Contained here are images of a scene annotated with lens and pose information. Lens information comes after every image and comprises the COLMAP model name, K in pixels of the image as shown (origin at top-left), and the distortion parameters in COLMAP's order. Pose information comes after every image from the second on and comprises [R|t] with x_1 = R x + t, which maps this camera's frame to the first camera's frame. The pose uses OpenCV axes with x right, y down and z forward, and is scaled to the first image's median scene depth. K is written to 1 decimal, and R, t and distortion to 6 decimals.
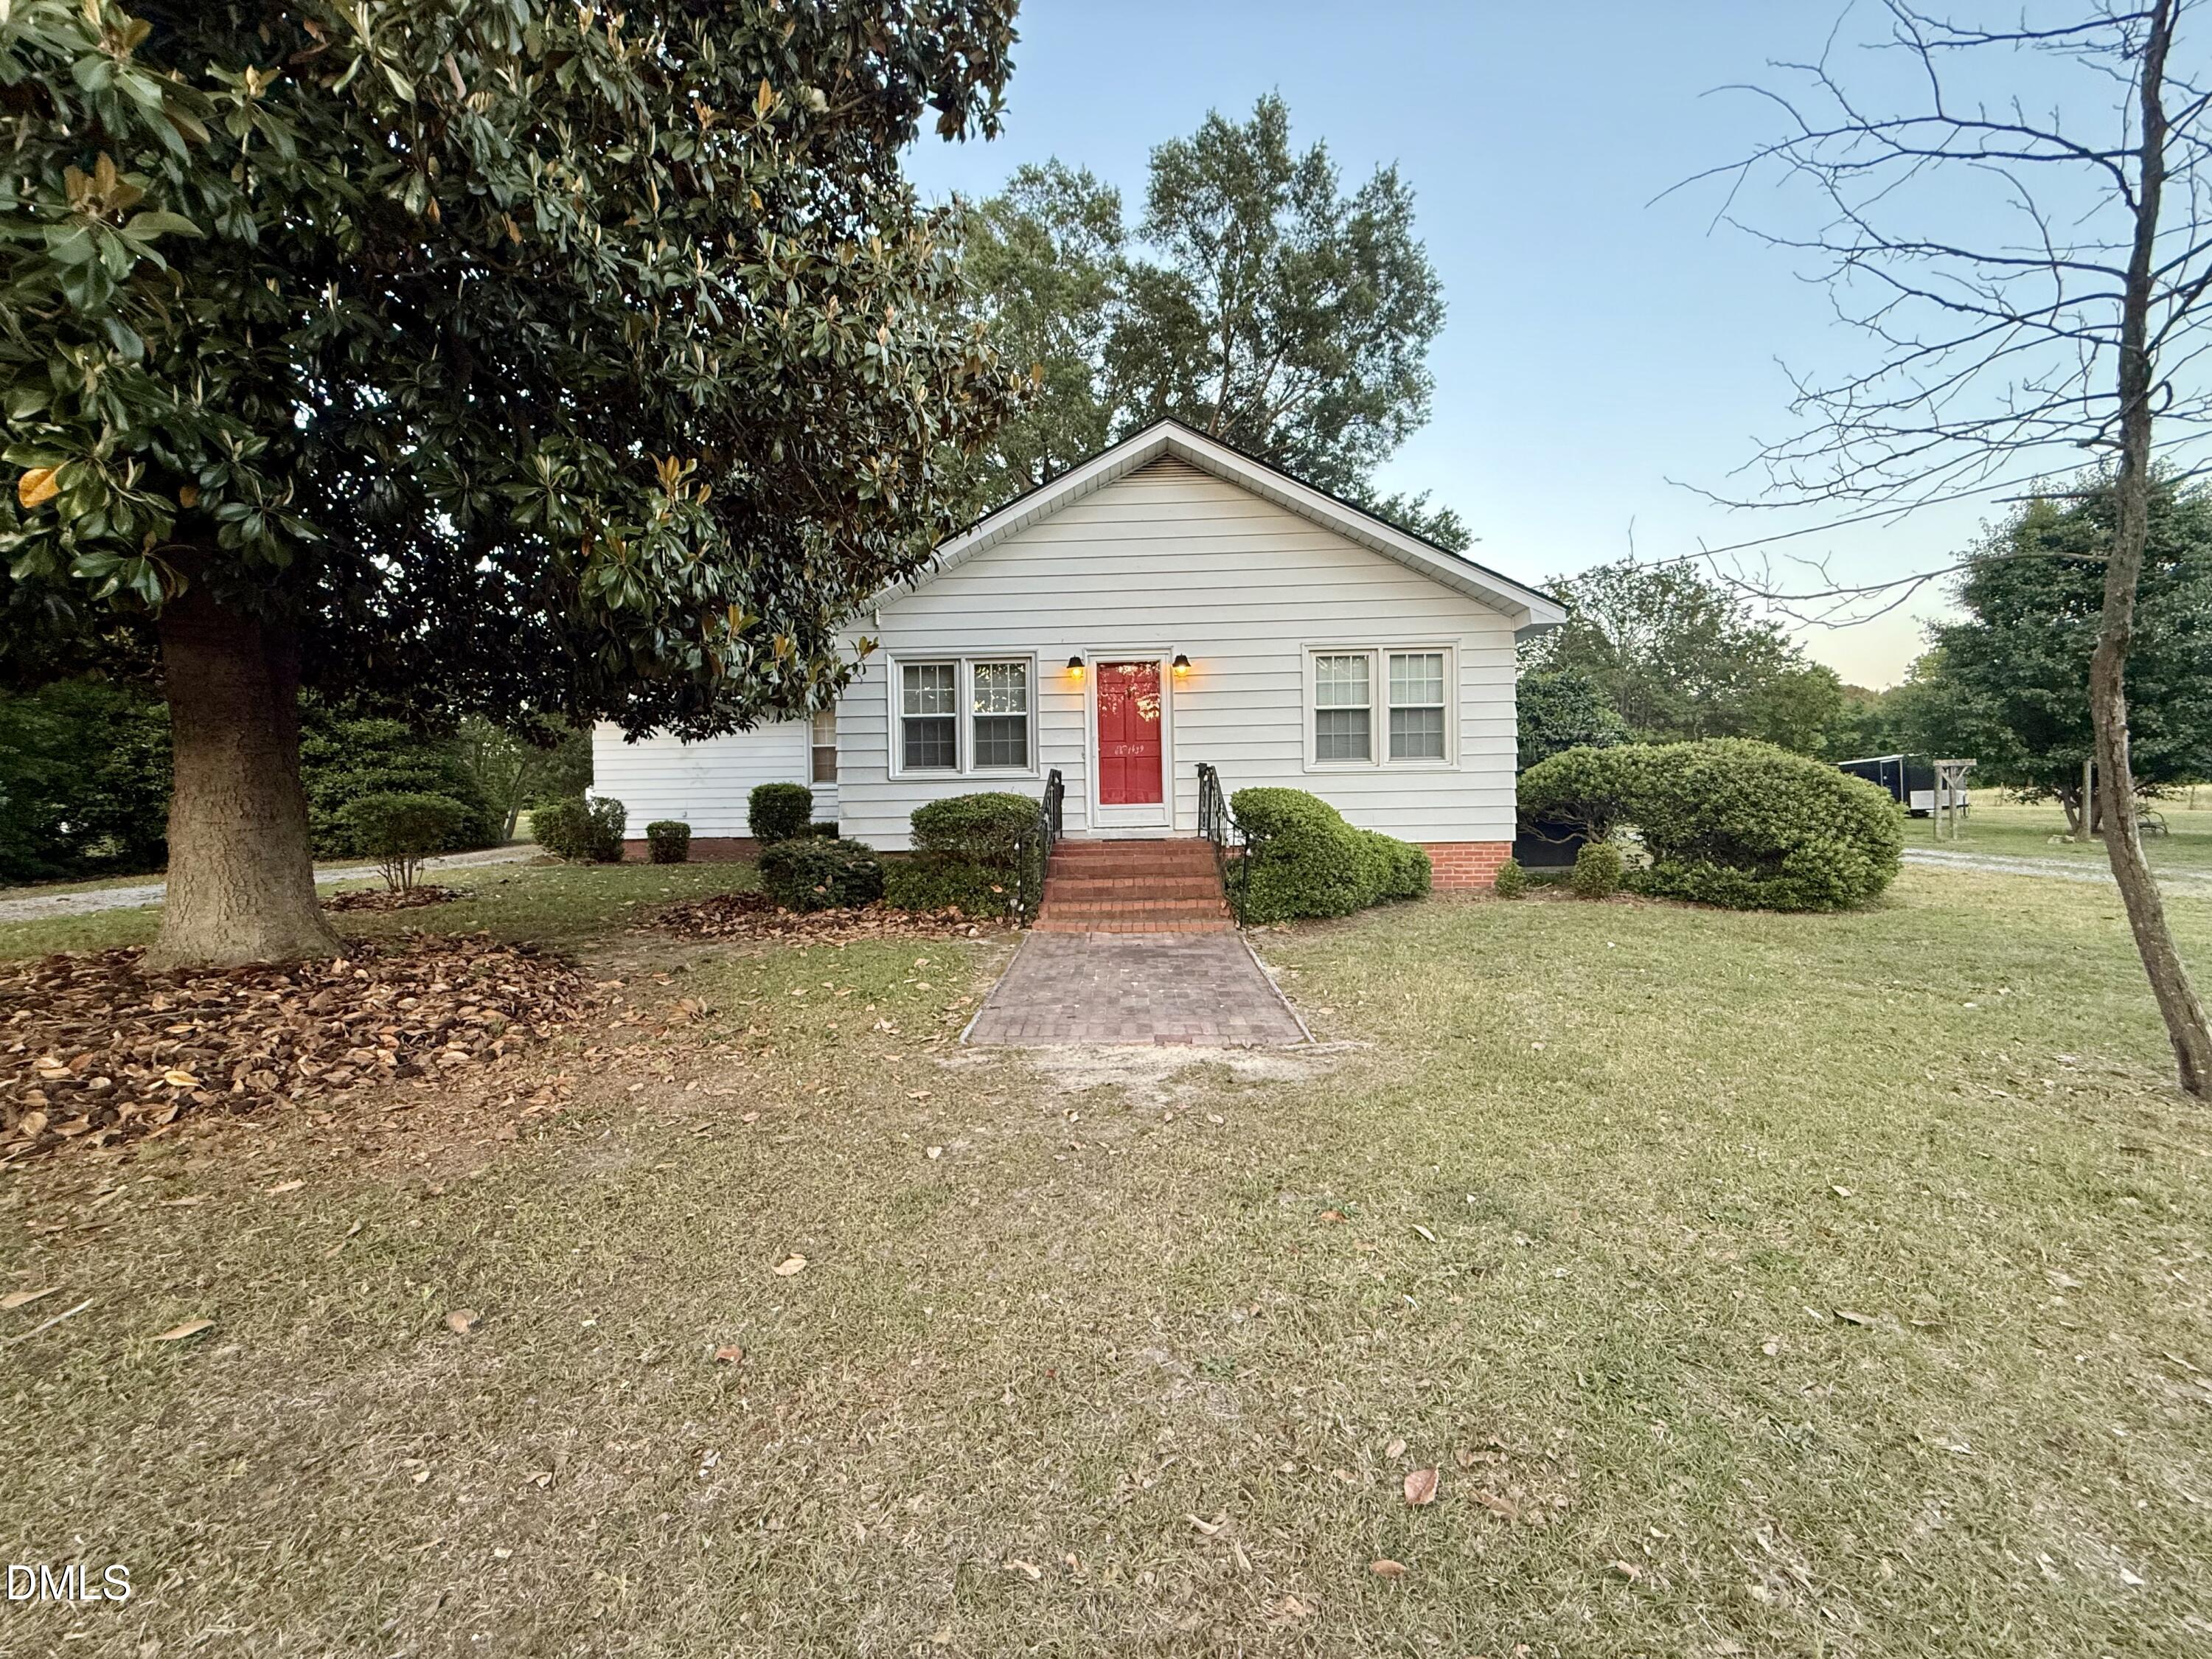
lens RADIAL K [[884.2, 0, 1106.0], [0, 884.2, 829.5], [0, 0, 1]] dist [-0.000048, 0.000000]
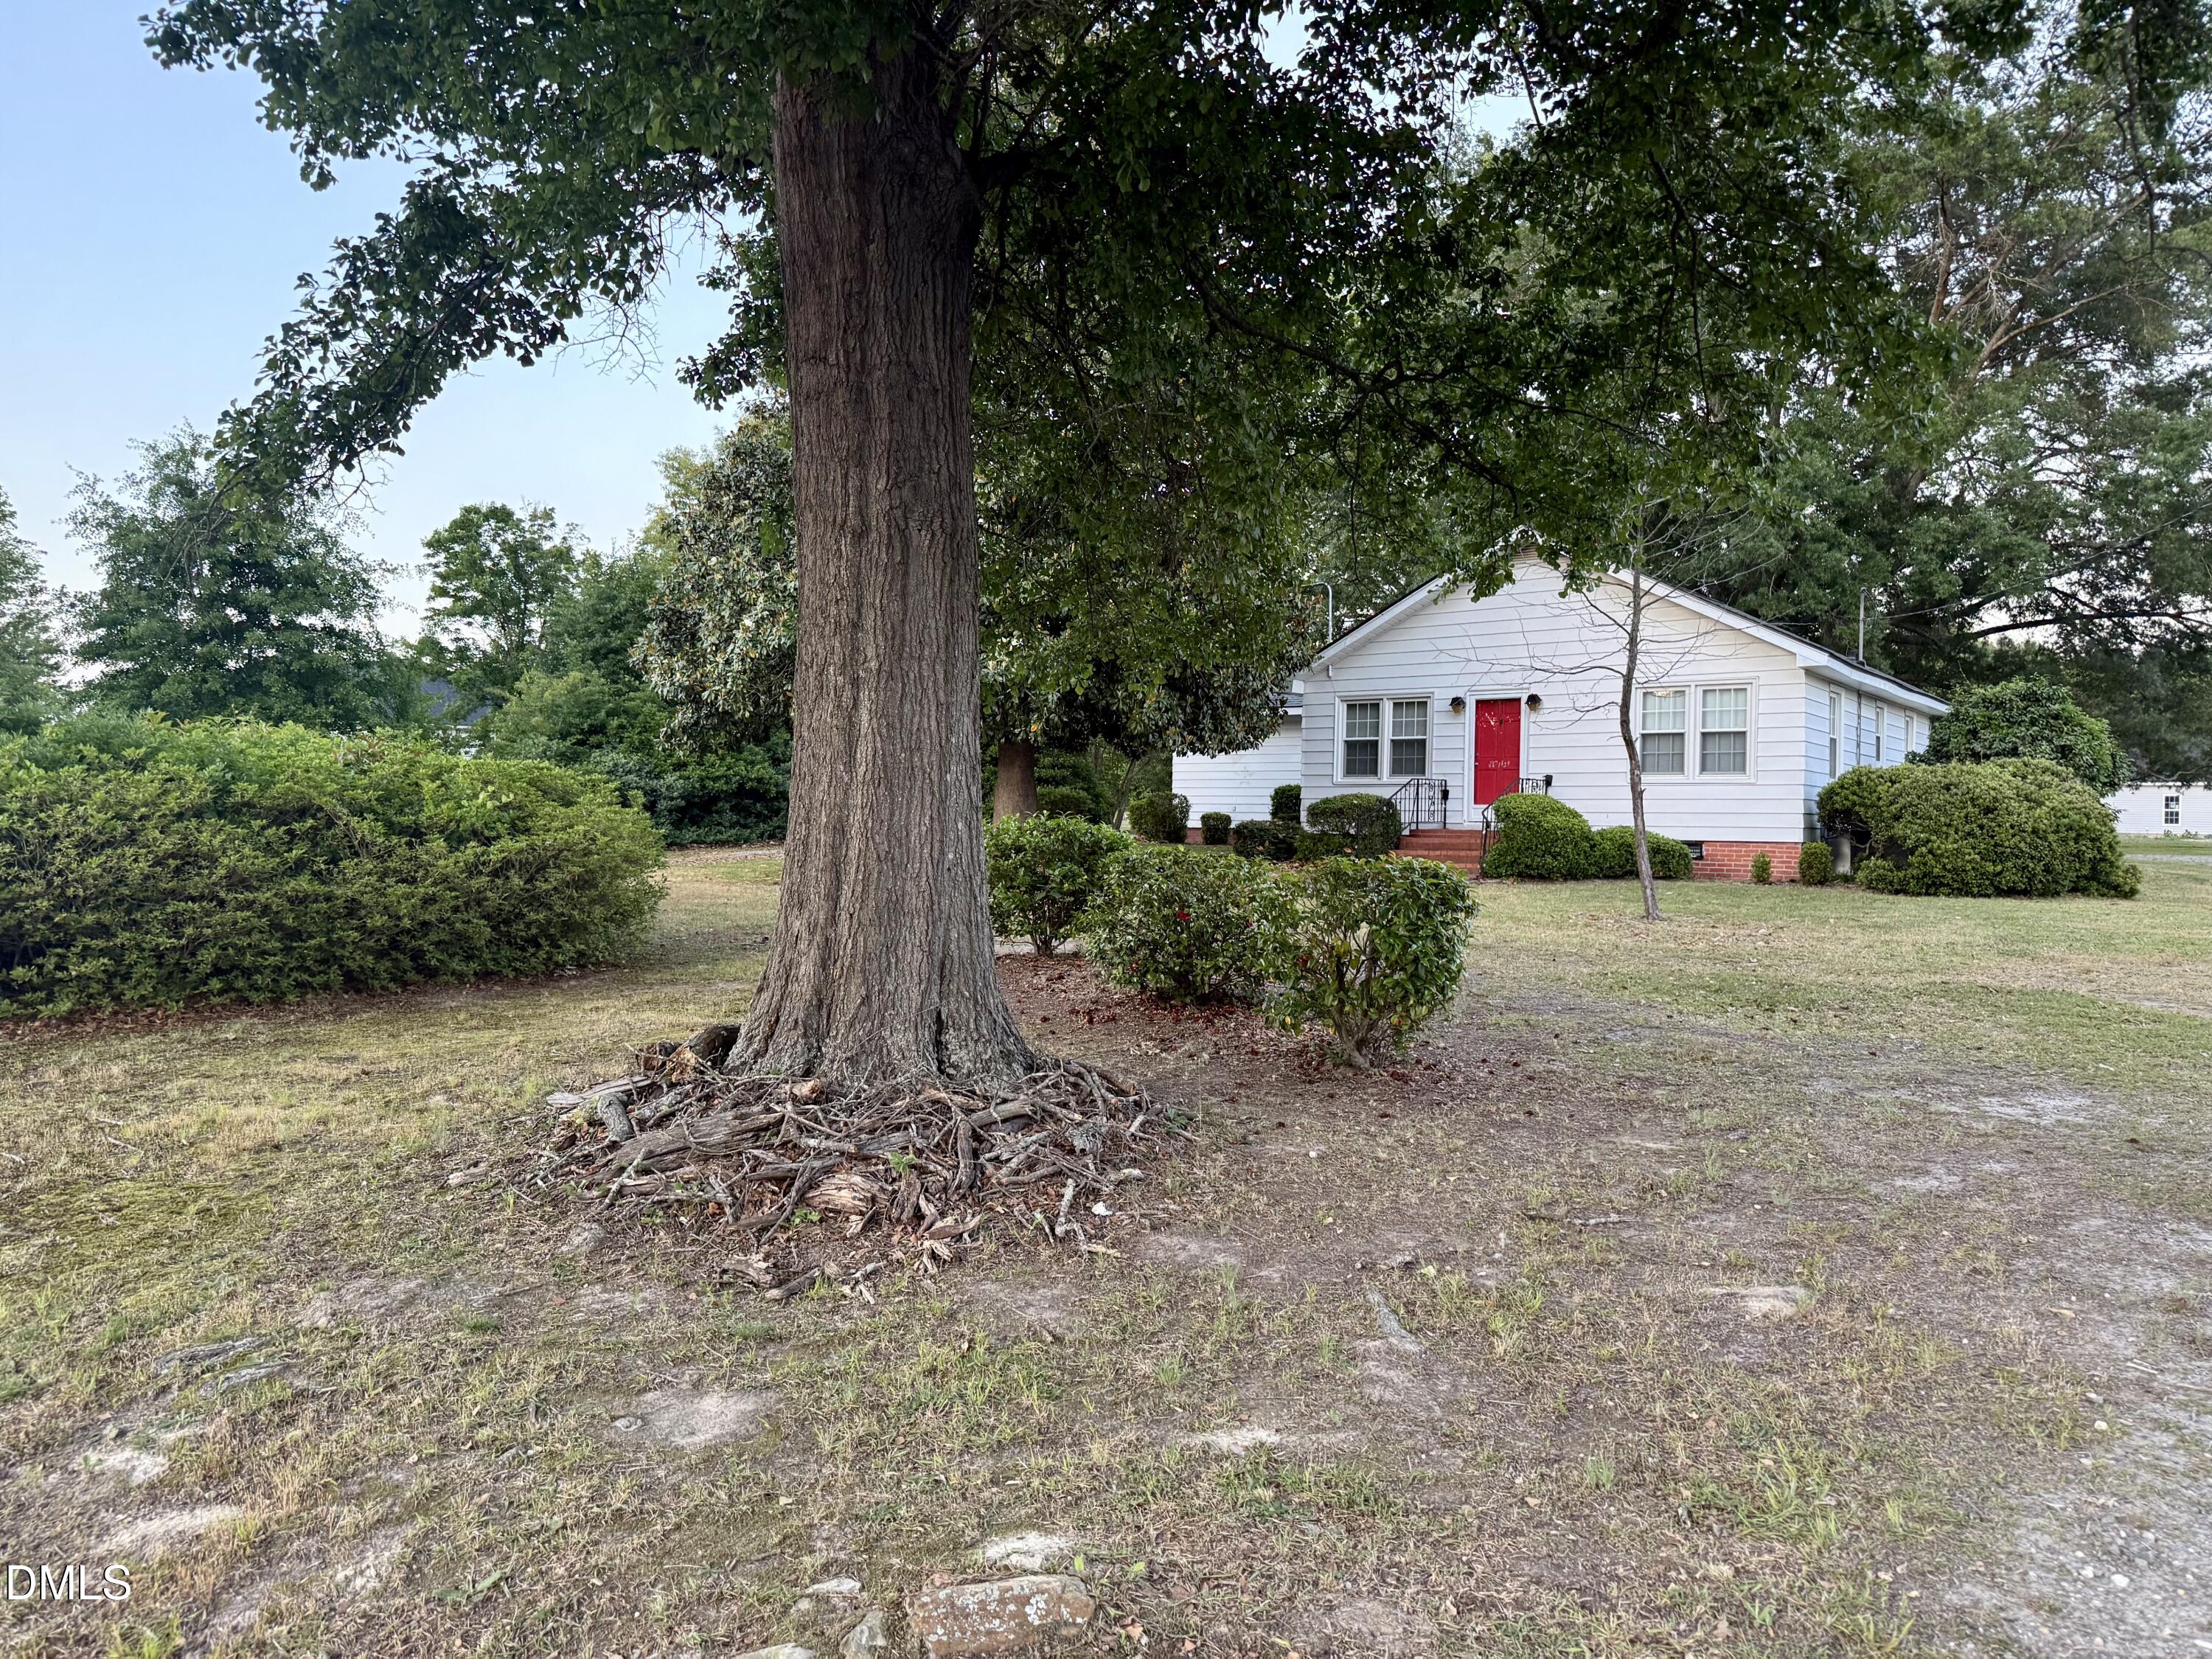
lens RADIAL K [[1547.9, 0, 1106.0], [0, 1547.9, 829.5], [0, 0, 1]] dist [0.000139, -0.000011]
pose [[0.825246, 0.032027, -0.563865, 0.862812], [-0.044134, 0.998995, -0.007850, 0.053175], [0.563046, 0.031364, 0.825830, -1.266868]]
